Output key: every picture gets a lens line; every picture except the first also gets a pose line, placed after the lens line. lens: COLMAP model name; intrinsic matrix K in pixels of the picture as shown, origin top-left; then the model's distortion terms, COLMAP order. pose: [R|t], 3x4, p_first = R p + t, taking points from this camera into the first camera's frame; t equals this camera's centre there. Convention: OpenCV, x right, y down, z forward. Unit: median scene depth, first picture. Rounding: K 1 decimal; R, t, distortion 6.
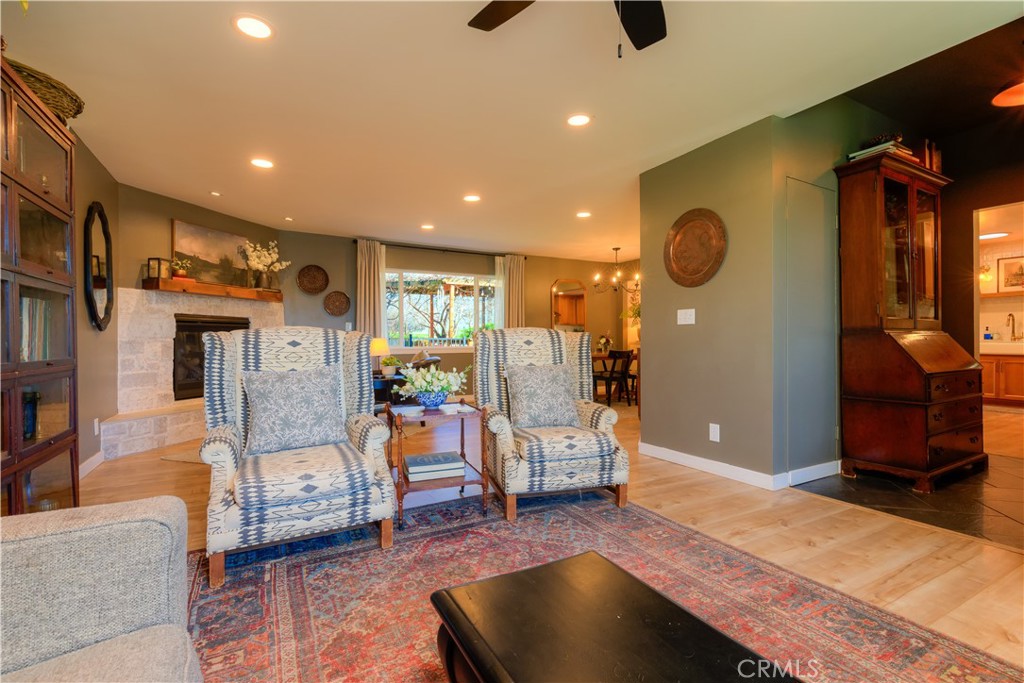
lens RADIAL K [[455.5, 0, 508.5], [0, 455.5, 334.9], [0, 0, 1]] dist [-0.000133, -0.000141]
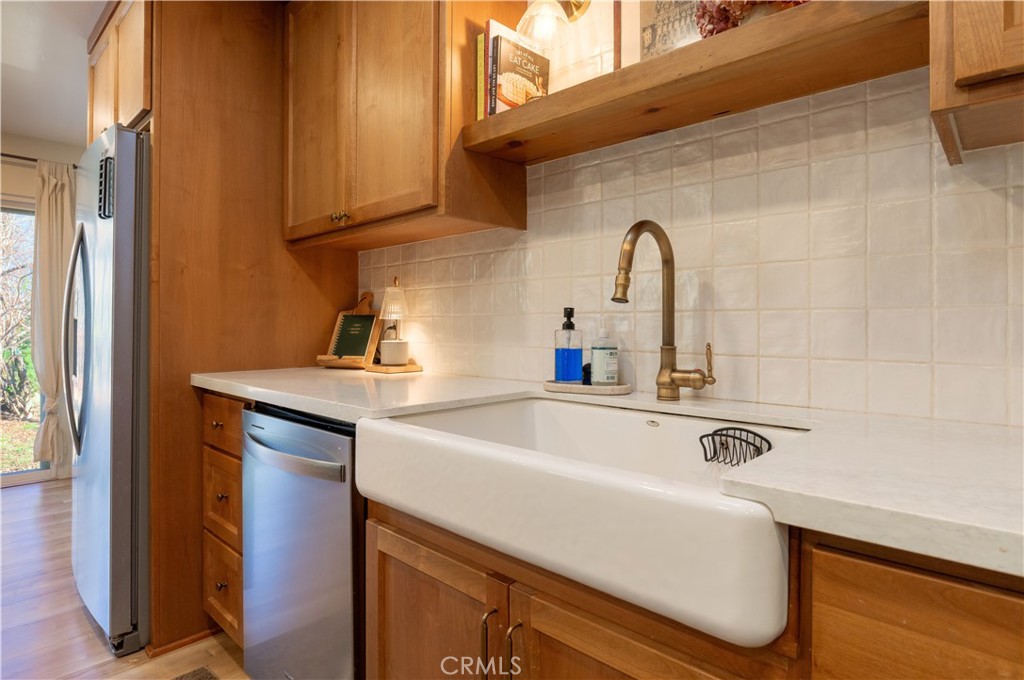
lens RADIAL K [[542.5, 0, 489.5], [0, 542.5, 329.4], [0, 0, 1]] dist [0.002309, 0.000221]
pose [[0.952071, 0.003998, 0.305852, 1.001455], [-0.005252, 0.999981, 0.003278, -0.010758], [-0.305833, -0.004727, 0.952073, 0.848143]]
